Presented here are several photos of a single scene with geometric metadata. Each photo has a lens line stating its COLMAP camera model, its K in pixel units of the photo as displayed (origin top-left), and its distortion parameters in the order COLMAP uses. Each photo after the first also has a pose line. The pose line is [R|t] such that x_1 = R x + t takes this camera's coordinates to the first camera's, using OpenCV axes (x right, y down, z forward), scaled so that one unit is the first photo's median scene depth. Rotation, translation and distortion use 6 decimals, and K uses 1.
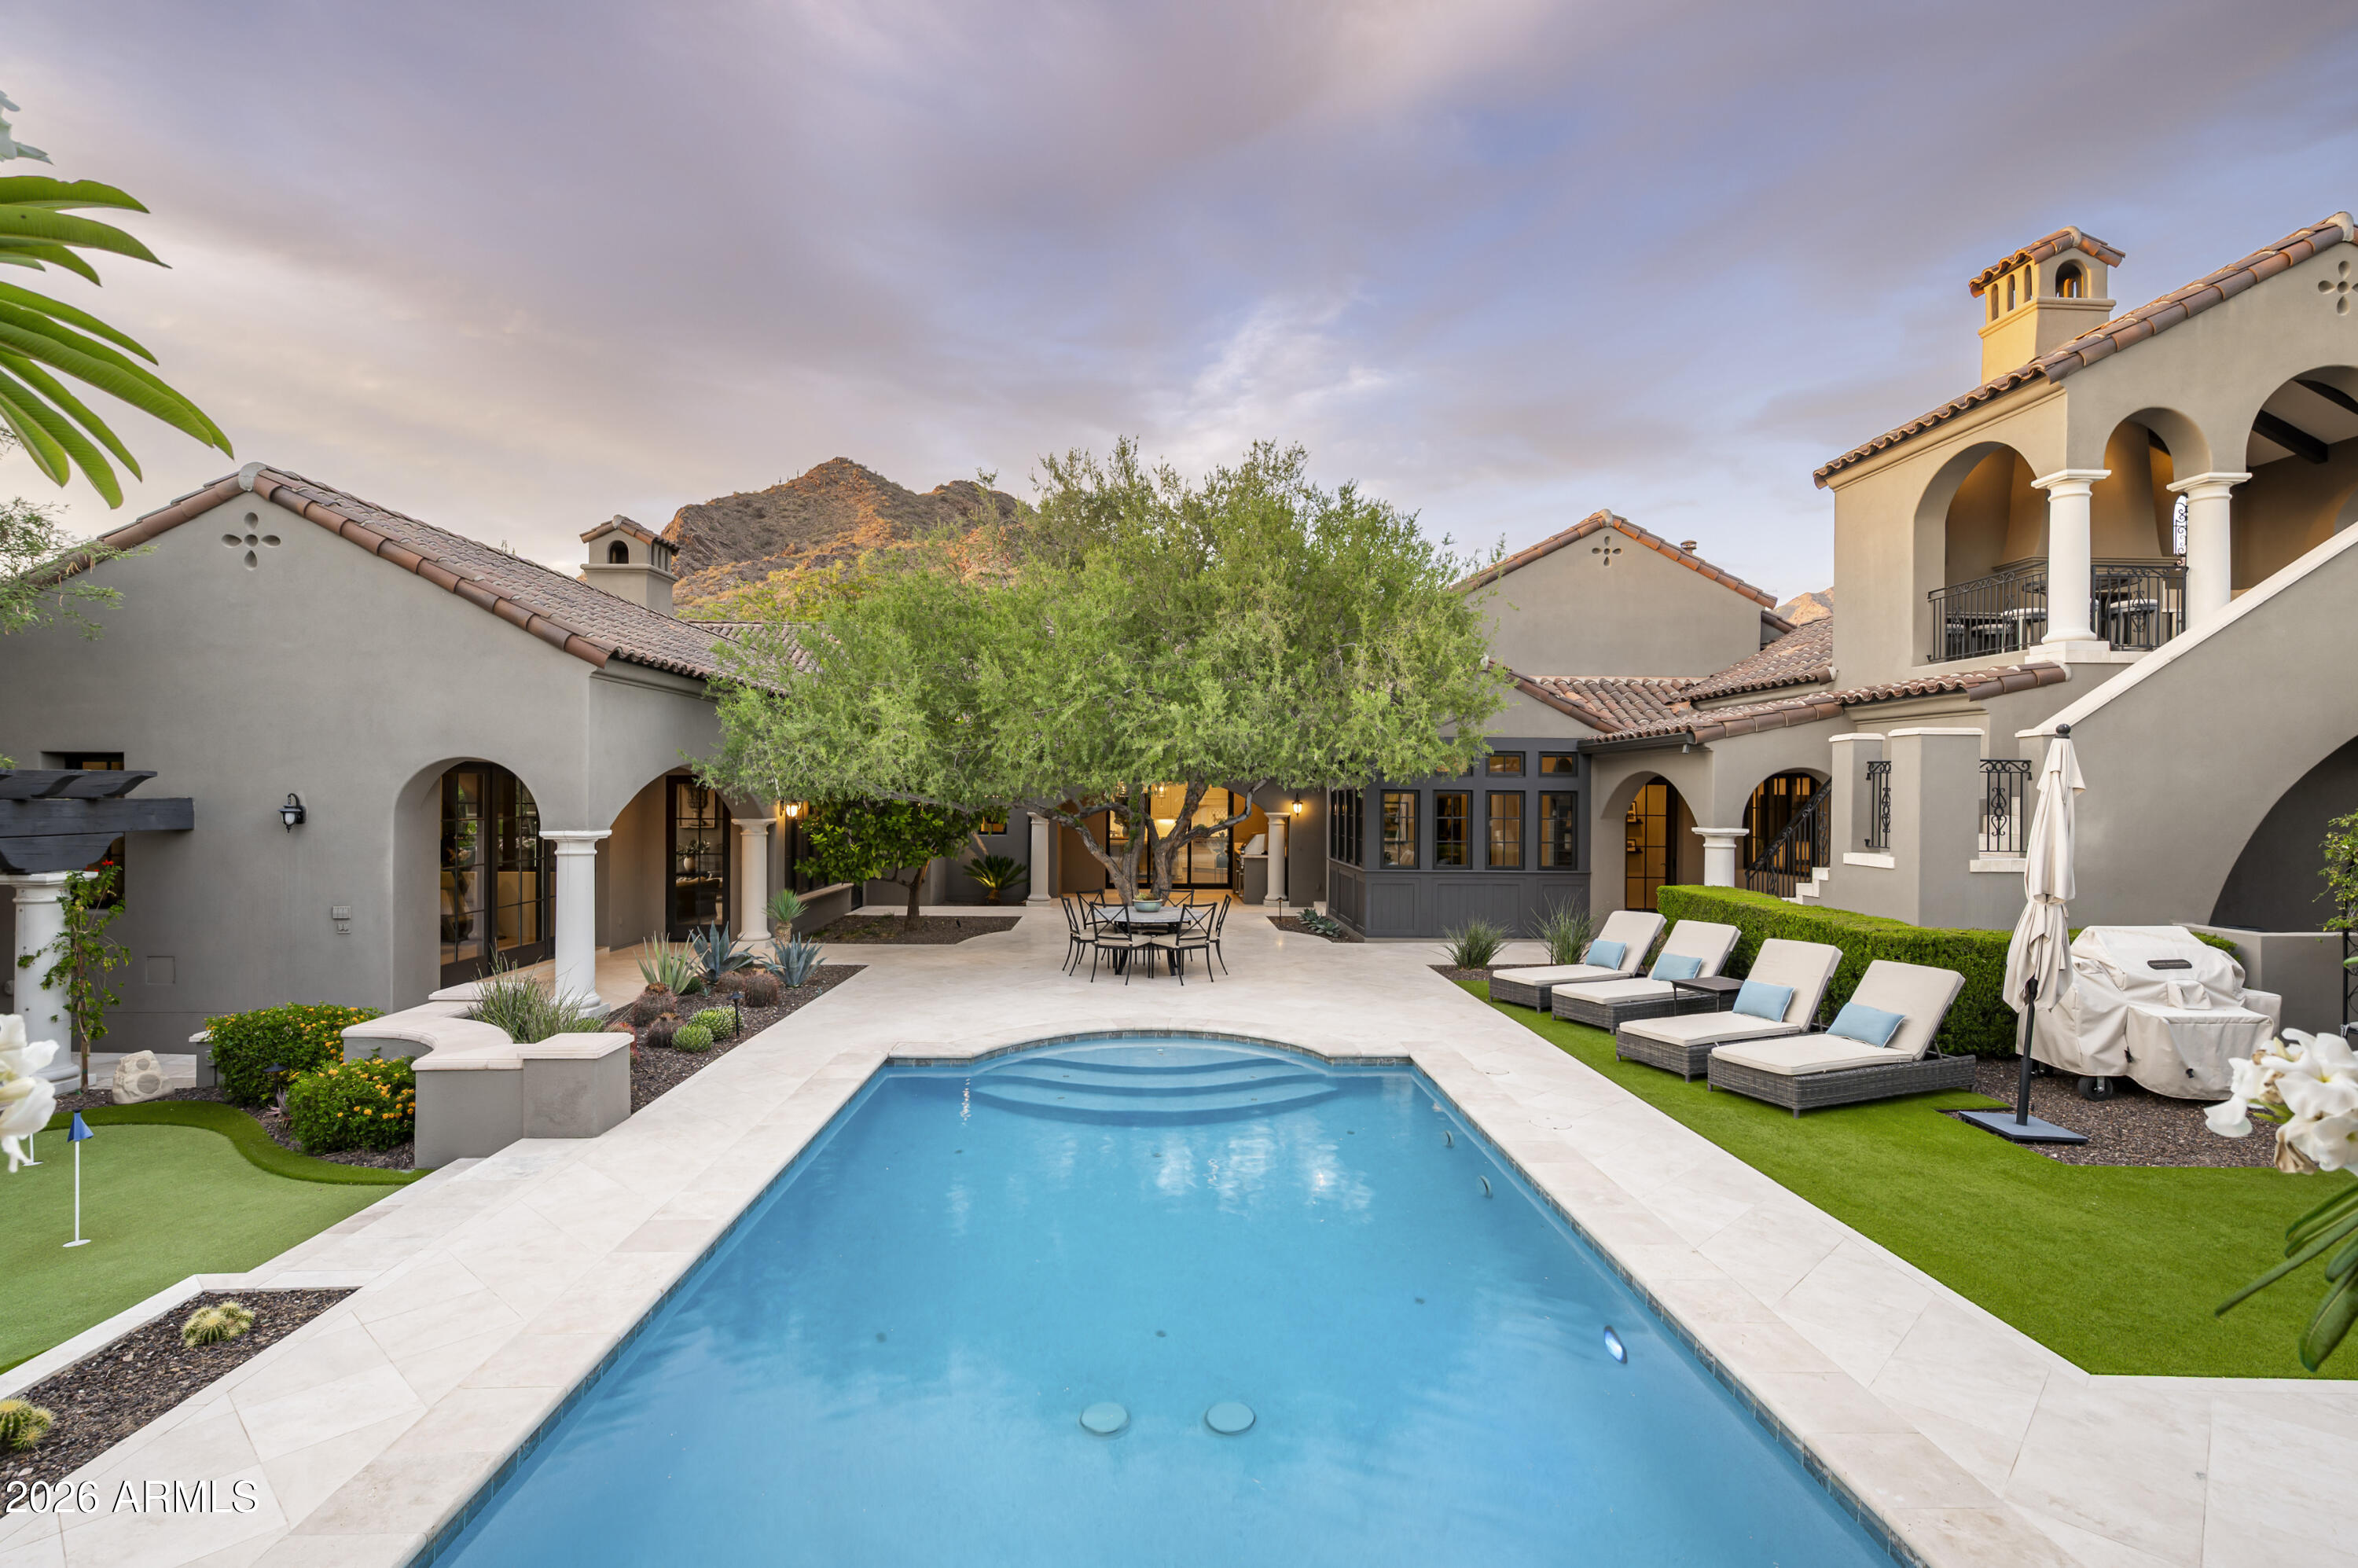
lens RADIAL K [[1144.2, 0, 1178.4], [0, 1144.2, 794.9], [0, 0, 1]] dist [0.000025, 0.000952]
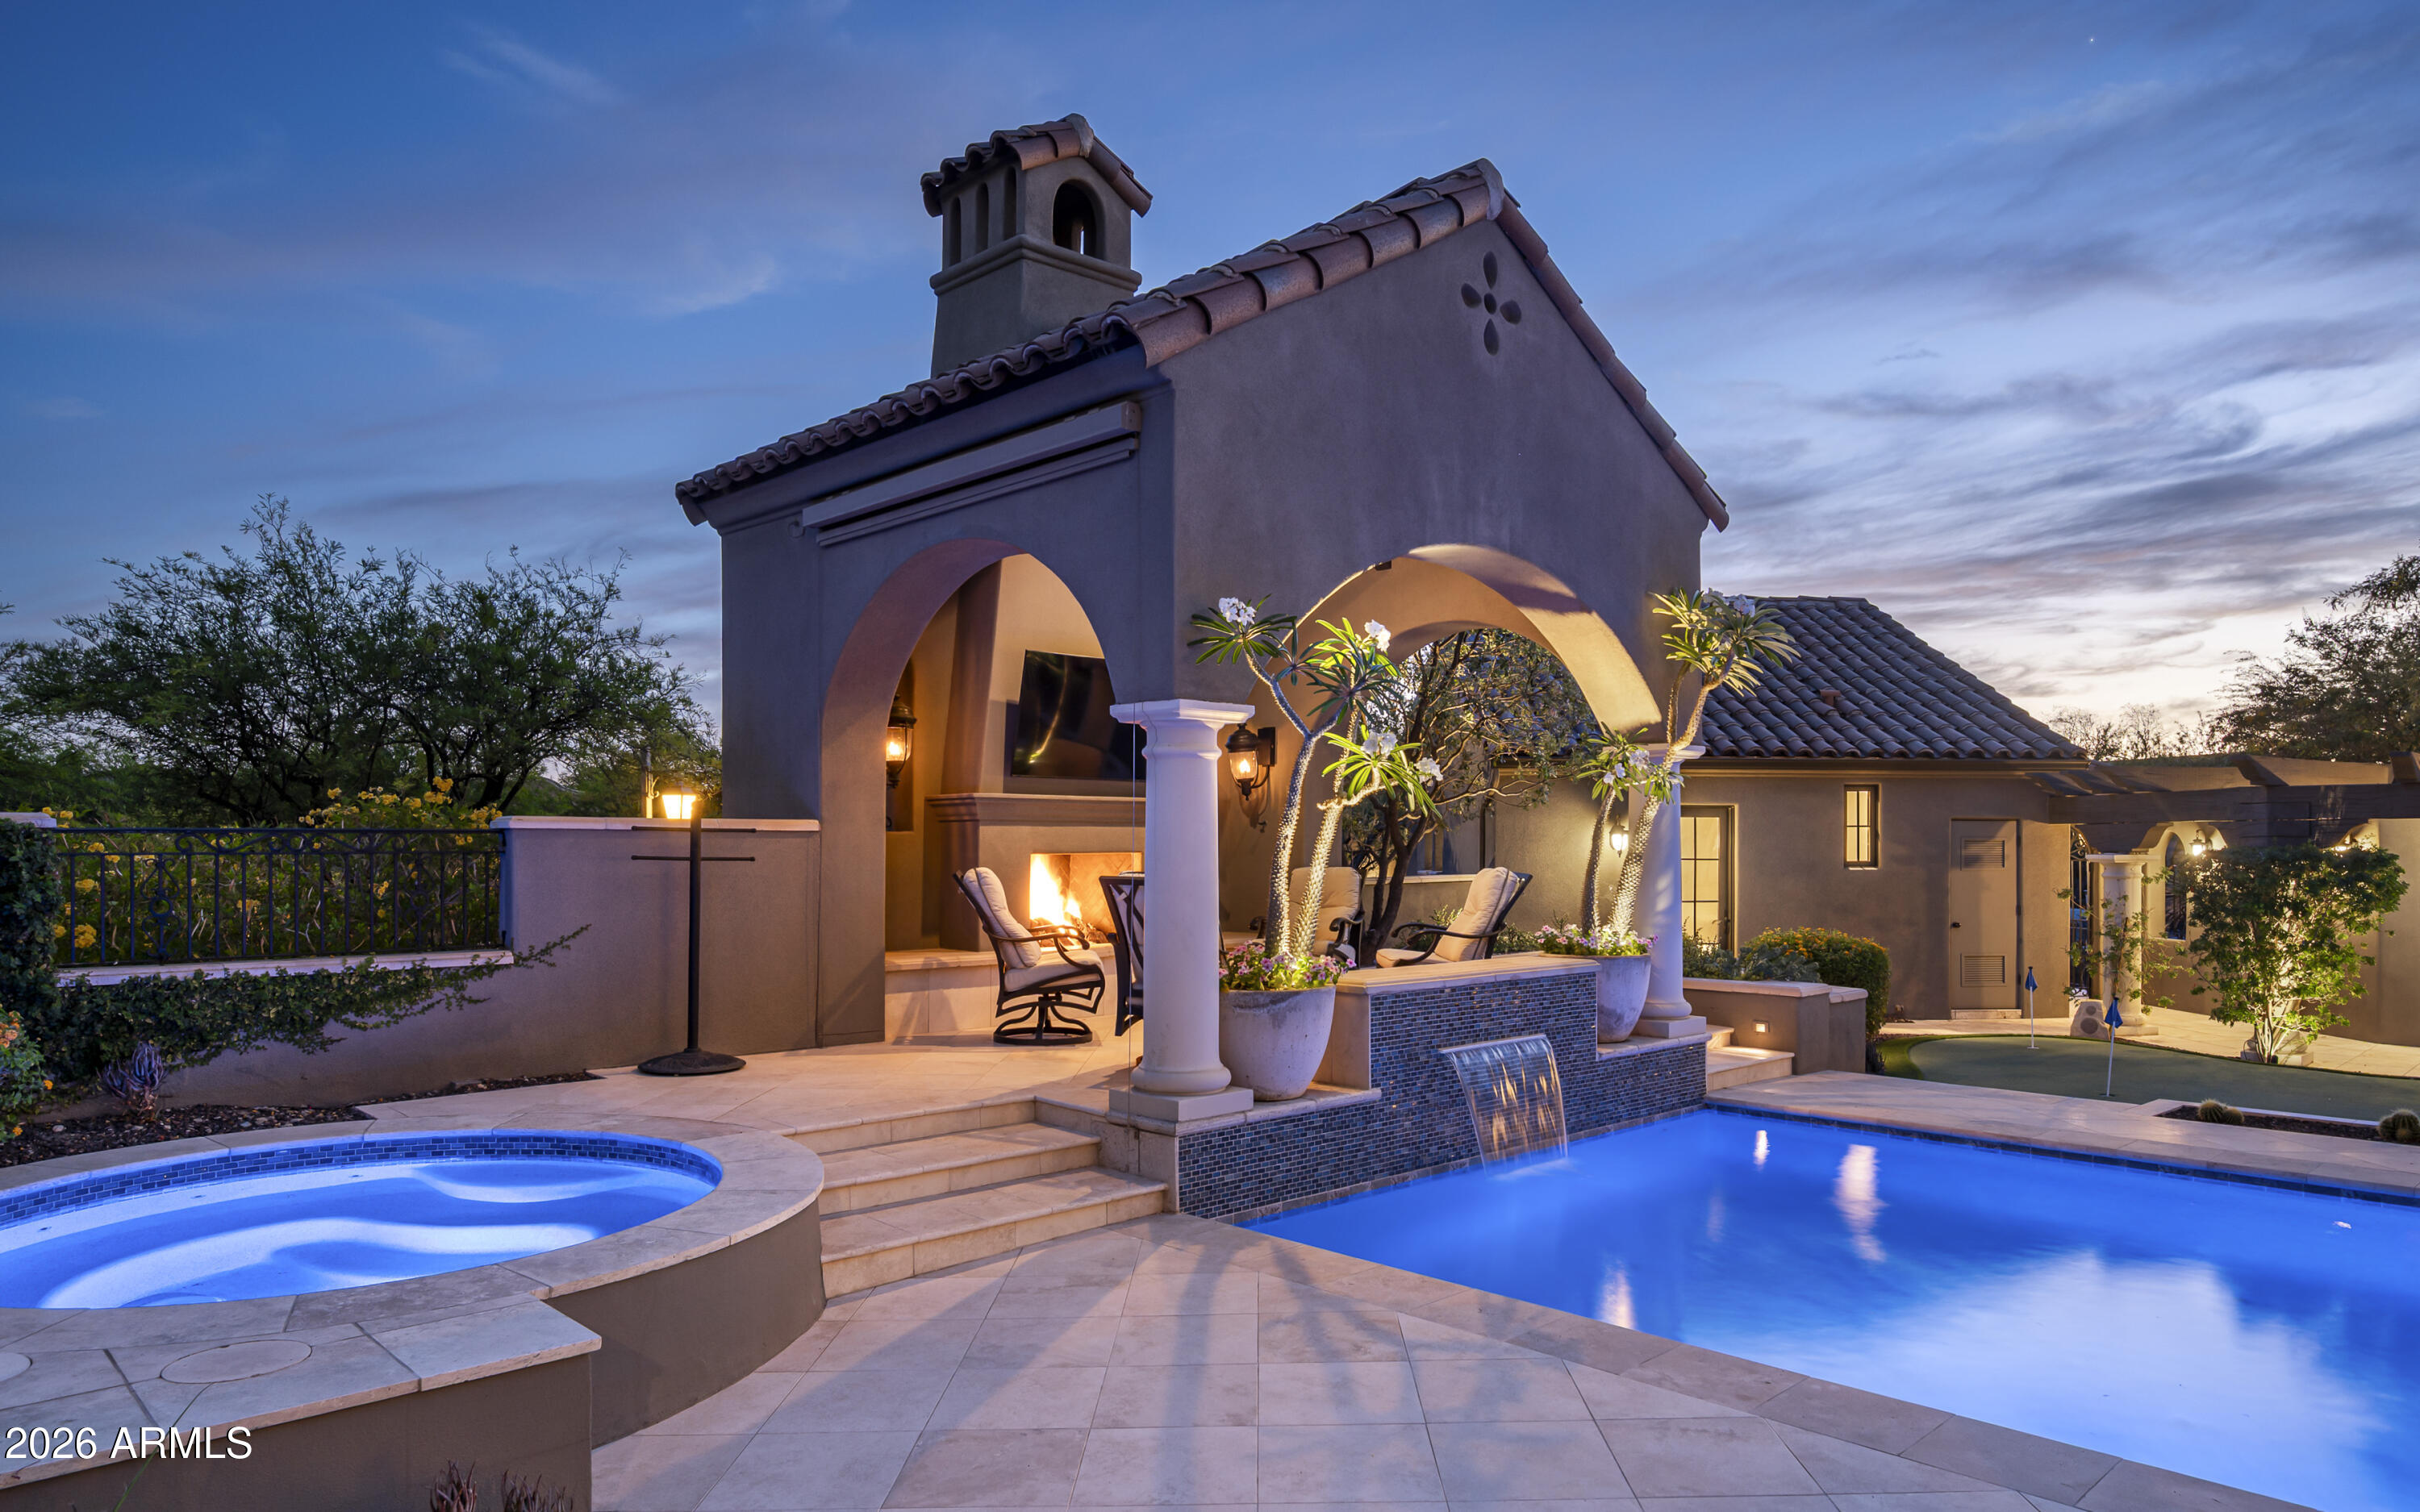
lens RADIAL K [[1504.0, 0, 1257.1], [0, 1504.0, 833.0], [0, 0, 1]] dist [-0.005125, -0.000591]
pose [[-0.732121, -0.012316, -0.681063, 0.563496], [-0.007329, 0.999921, -0.010204, 0.056007], [0.681135, -0.002479, -0.732154, 0.495870]]
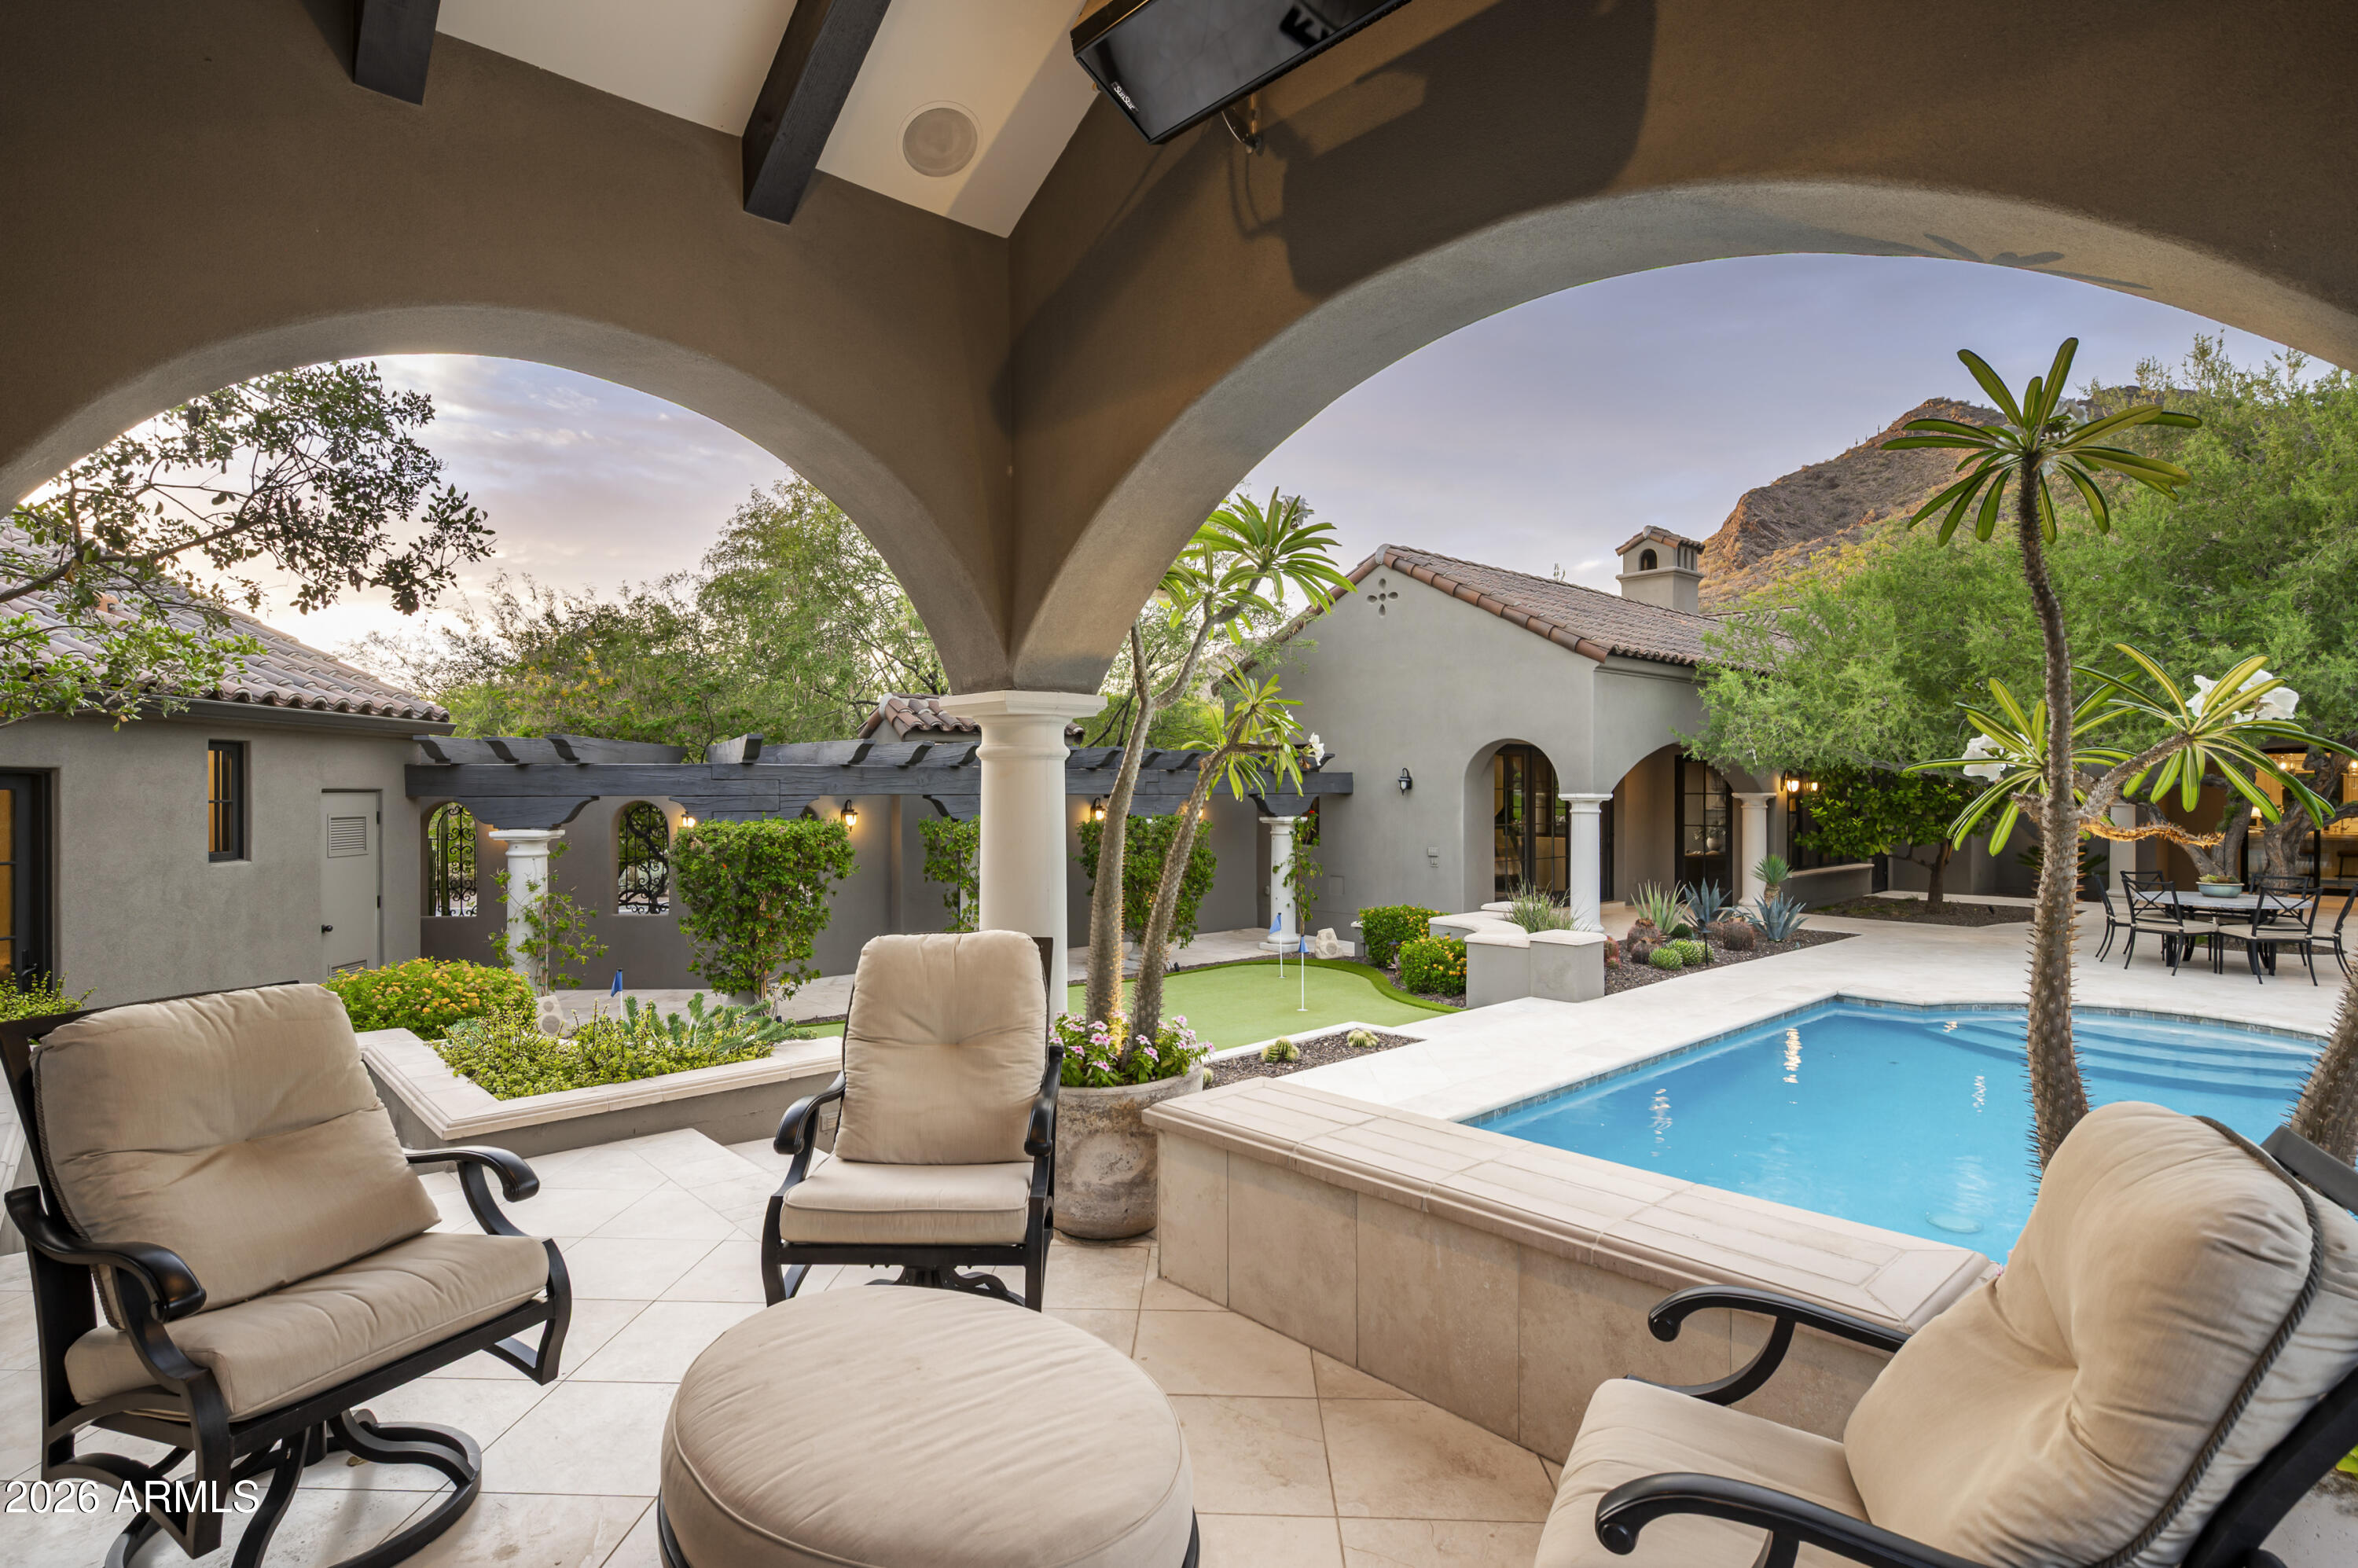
lens RADIAL K [[1178.0, 0, 1176.8], [0, 1178.0, 796.0], [0, 0, 1]] dist [0.000986, 0.000096]
pose [[0.652360, -0.002014, -0.757907, 0.159314], [0.002604, 0.999997, -0.000416, 0.031992], [0.757905, -0.001702, 0.652363, -0.182248]]
